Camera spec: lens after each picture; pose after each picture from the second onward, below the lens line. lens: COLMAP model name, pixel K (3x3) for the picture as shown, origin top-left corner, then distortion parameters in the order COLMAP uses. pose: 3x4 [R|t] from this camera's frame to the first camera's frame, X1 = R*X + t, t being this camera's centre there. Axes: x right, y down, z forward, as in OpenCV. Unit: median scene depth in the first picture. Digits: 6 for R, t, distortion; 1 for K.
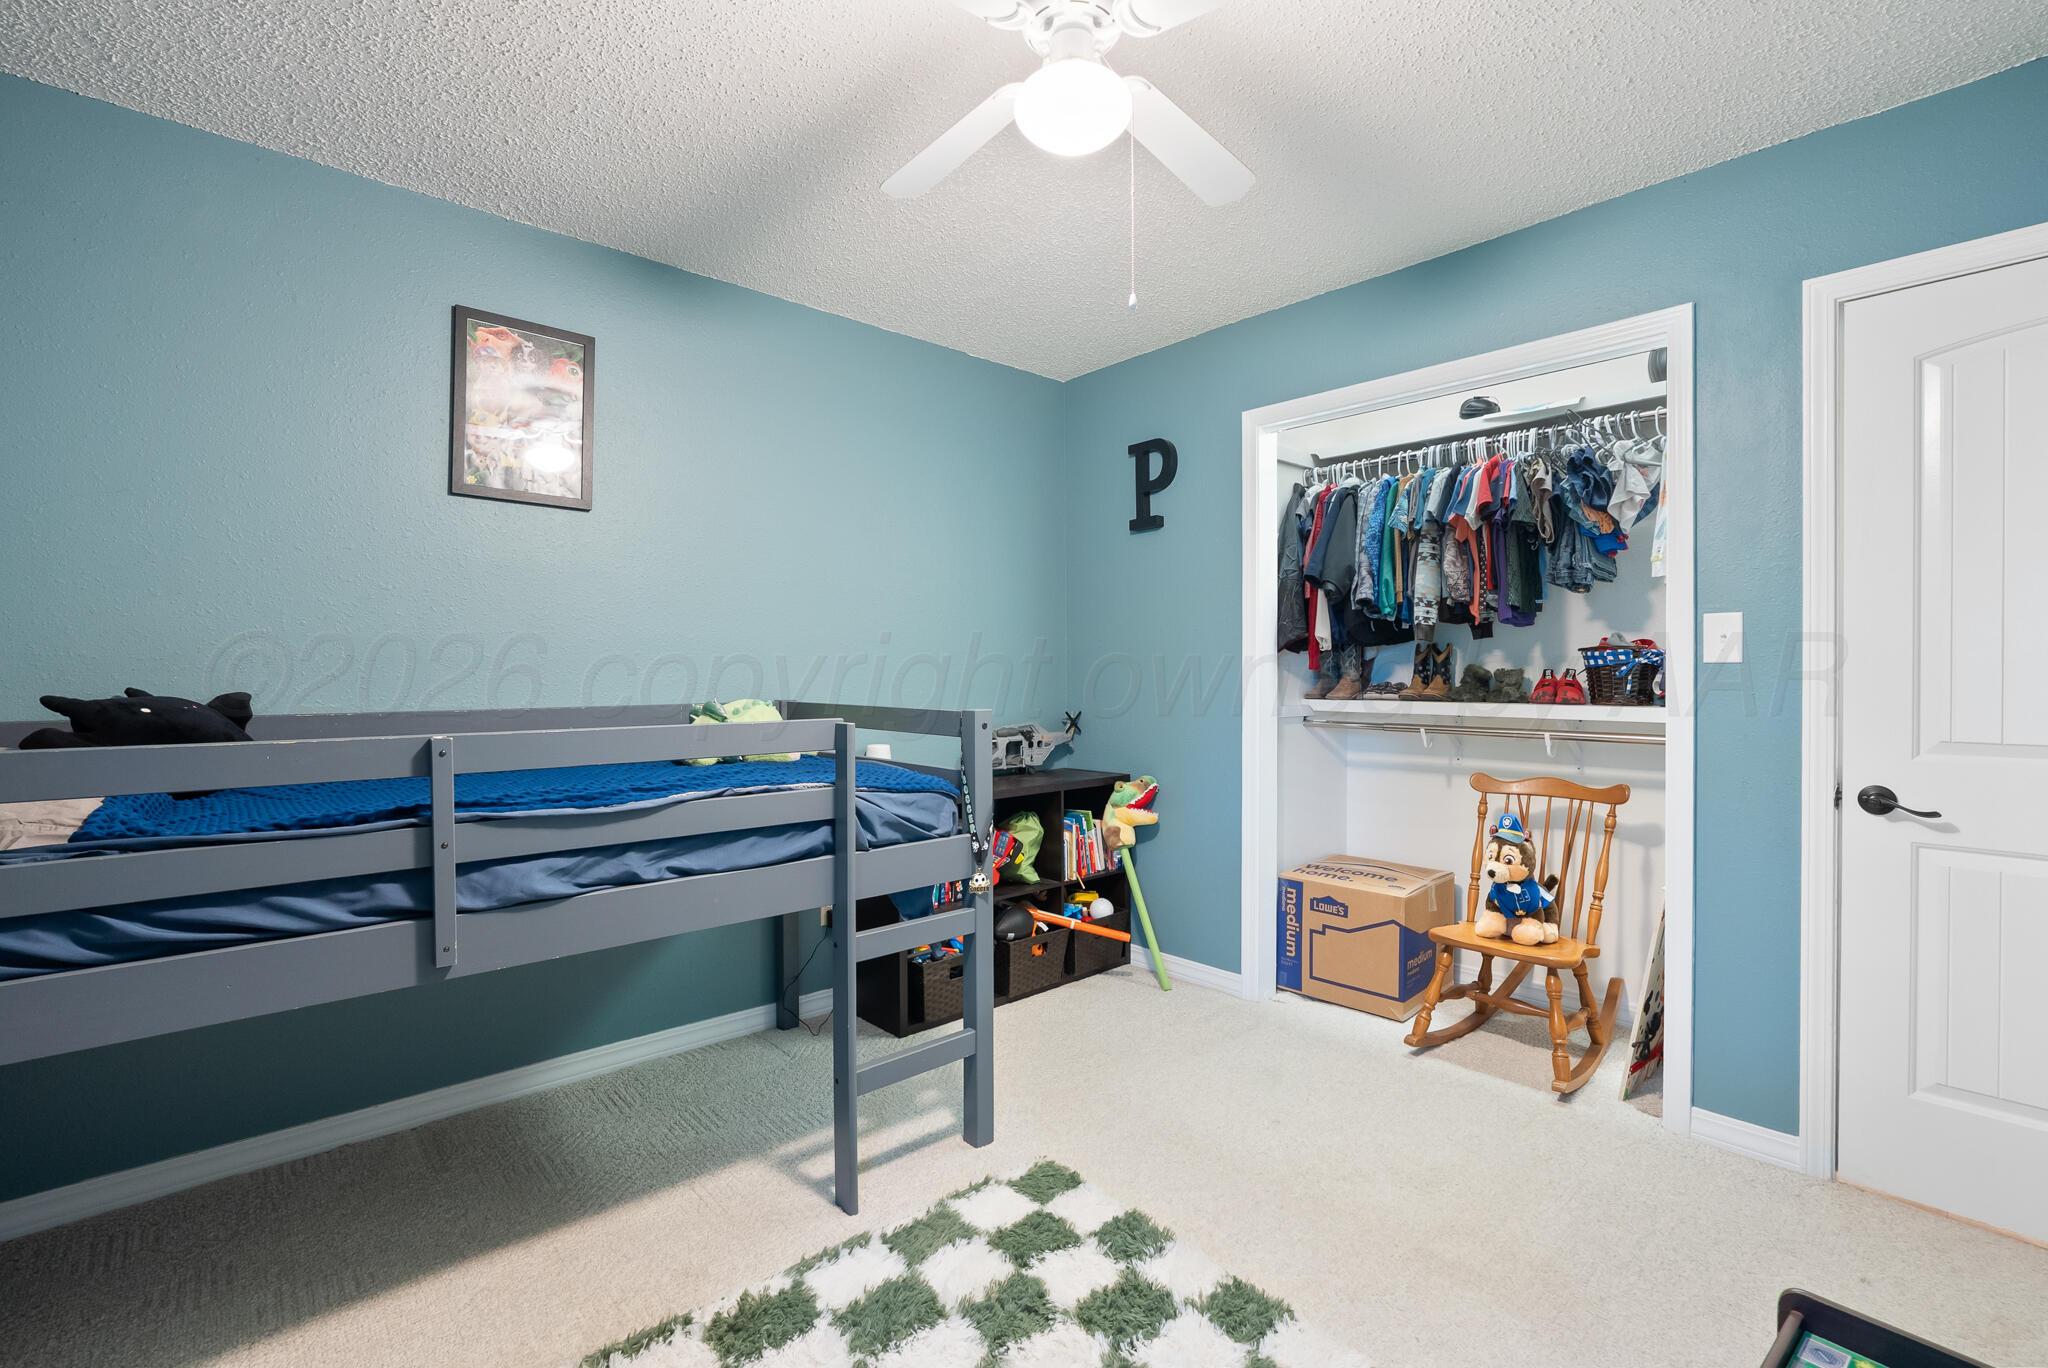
lens RADIAL K [[917.0, 0, 1017.4], [0, 917.0, 680.8], [0, 0, 1]] dist [-0.014028, 0.003408]
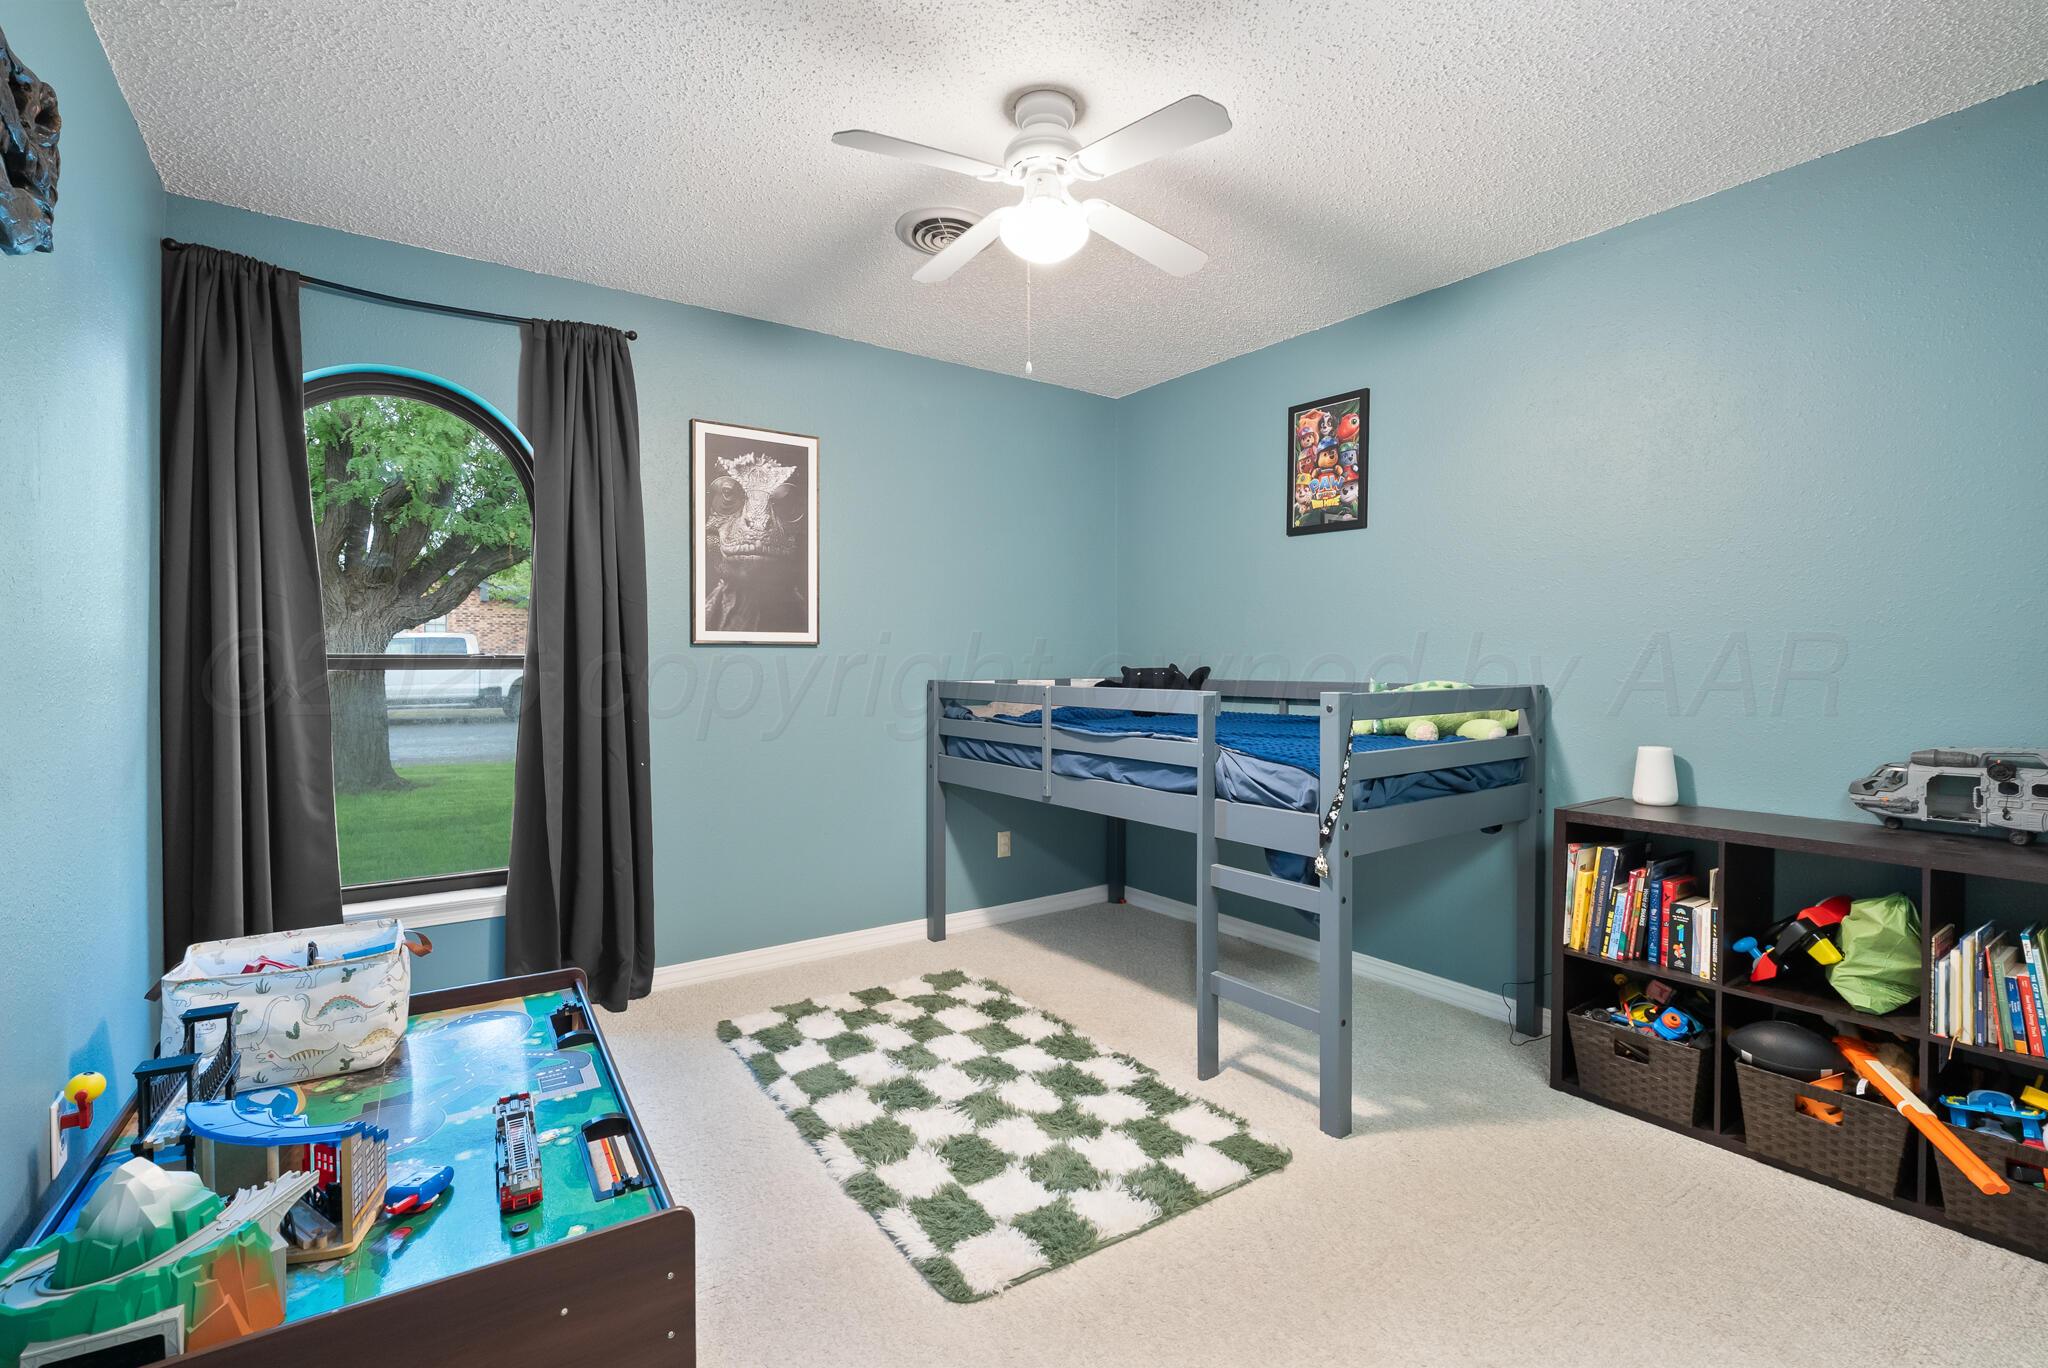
lens RADIAL K [[917.0, 0, 1016.8], [0, 917.0, 674.5], [0, 0, 1]] dist [-0.014028, 0.003408]
pose [[-0.113402, 0.019527, -0.993357, 1.046116], [-0.007517, 0.999761, 0.020511, -0.006725], [0.993521, 0.009793, -0.113228, 0.832110]]
